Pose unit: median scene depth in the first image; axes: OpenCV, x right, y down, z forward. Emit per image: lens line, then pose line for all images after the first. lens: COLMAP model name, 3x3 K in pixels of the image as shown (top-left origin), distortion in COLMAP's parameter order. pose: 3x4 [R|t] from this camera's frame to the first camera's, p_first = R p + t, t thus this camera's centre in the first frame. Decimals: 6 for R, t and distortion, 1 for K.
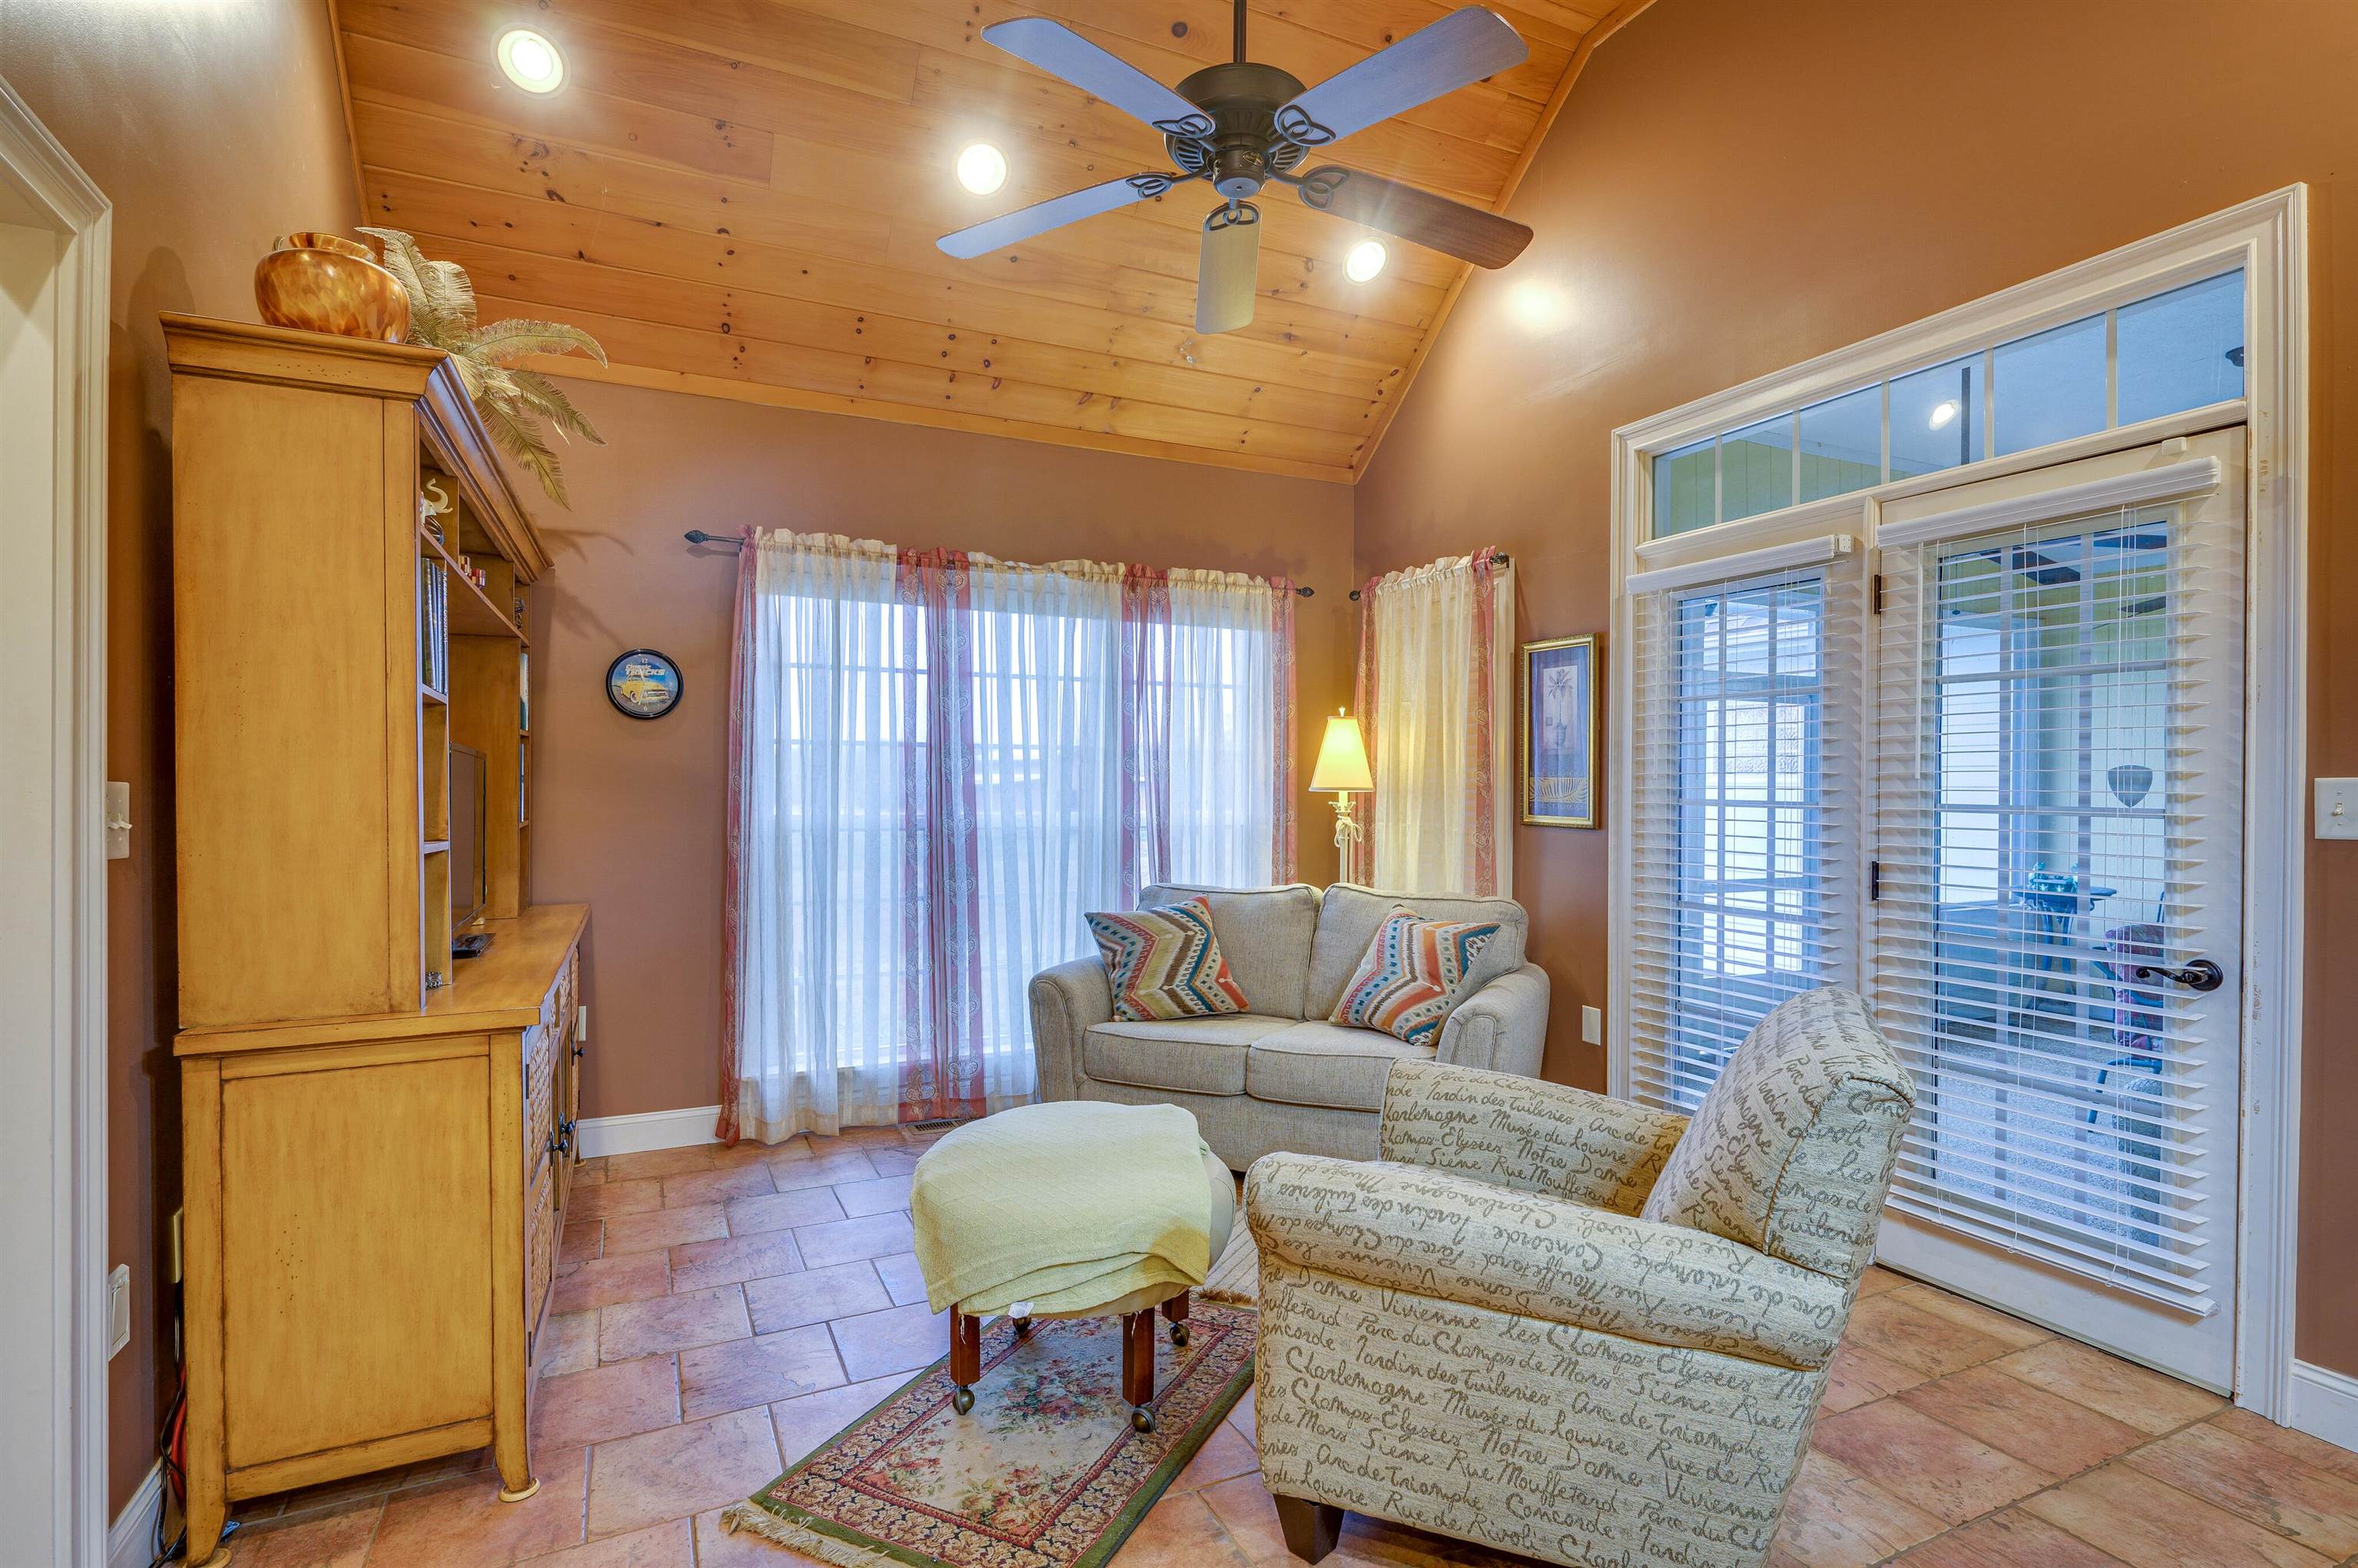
lens RADIAL K [[1121.8, 0, 1178.7], [0, 1121.8, 783.9], [0, 0, 1]] dist [0.001647, 0.000249]
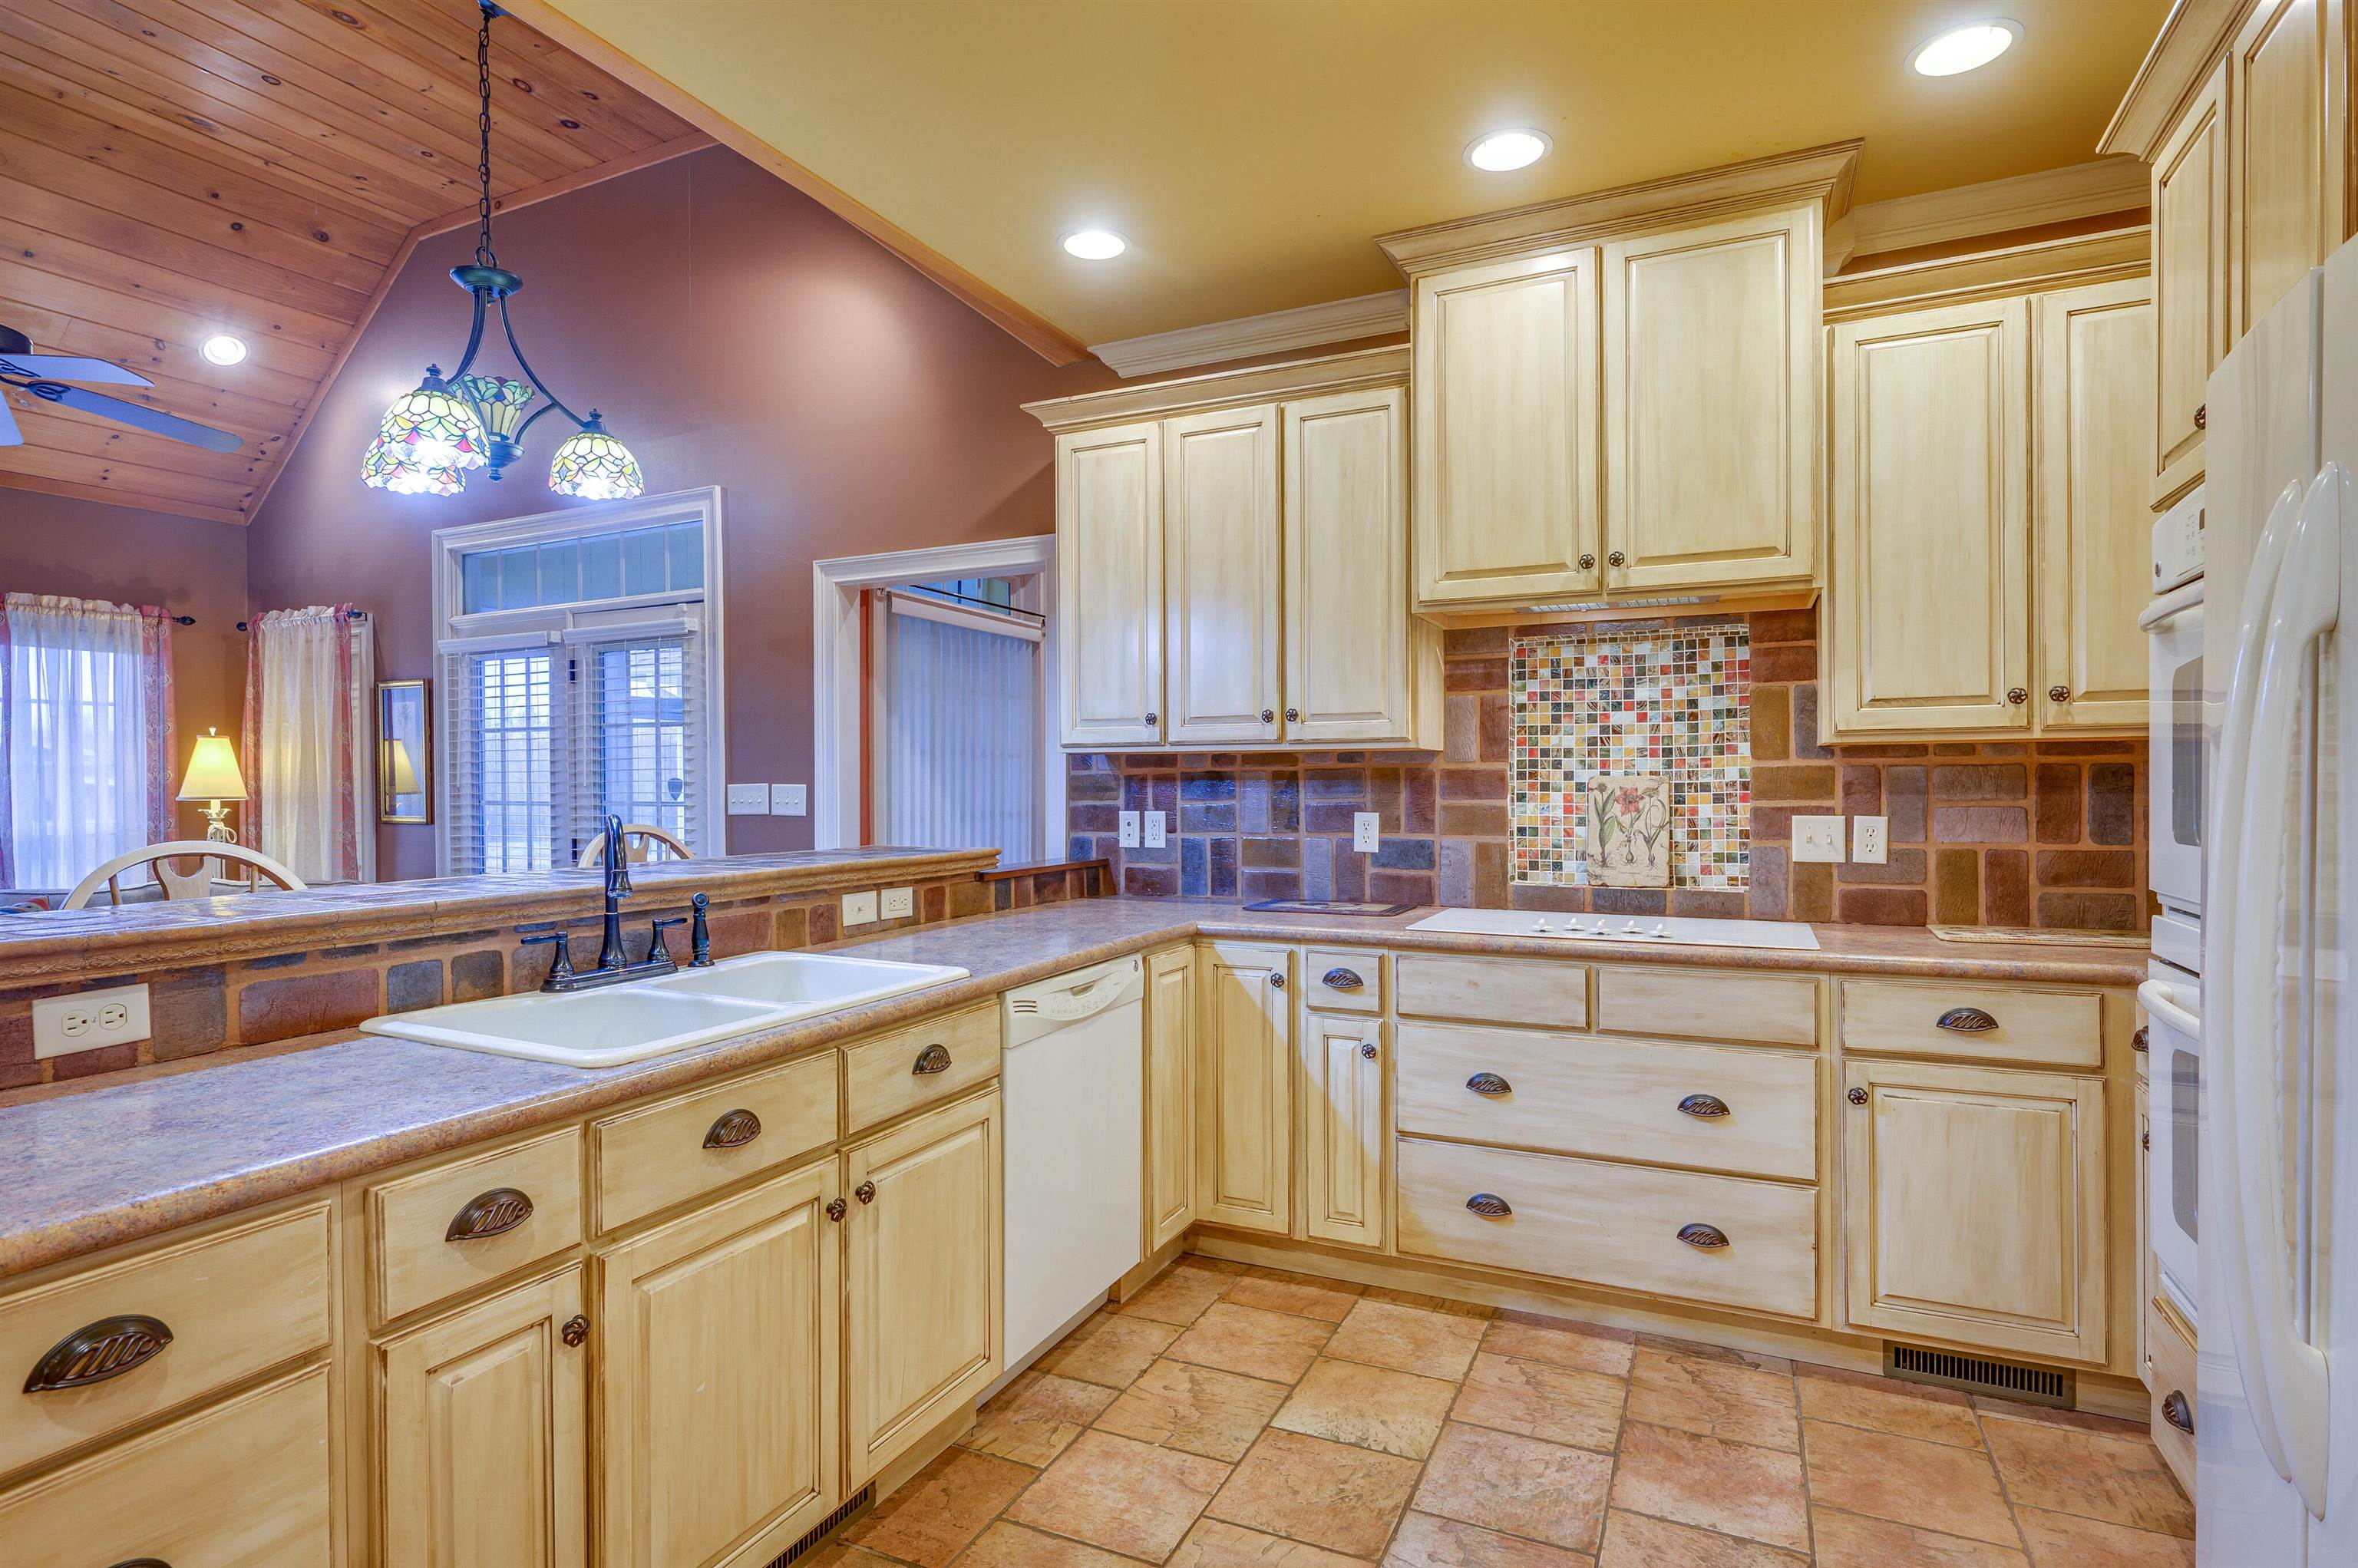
lens RADIAL K [[1204.7, 0, 1175.2], [0, 1204.7, 785.8], [0, 0, 1]] dist [-0.006237, -0.000129]
pose [[0.780141, -0.012057, 0.625487, 0.145182], [0.011971, 0.999919, 0.004344, -0.001500], [-0.625489, 0.004099, 0.780222, -0.581522]]
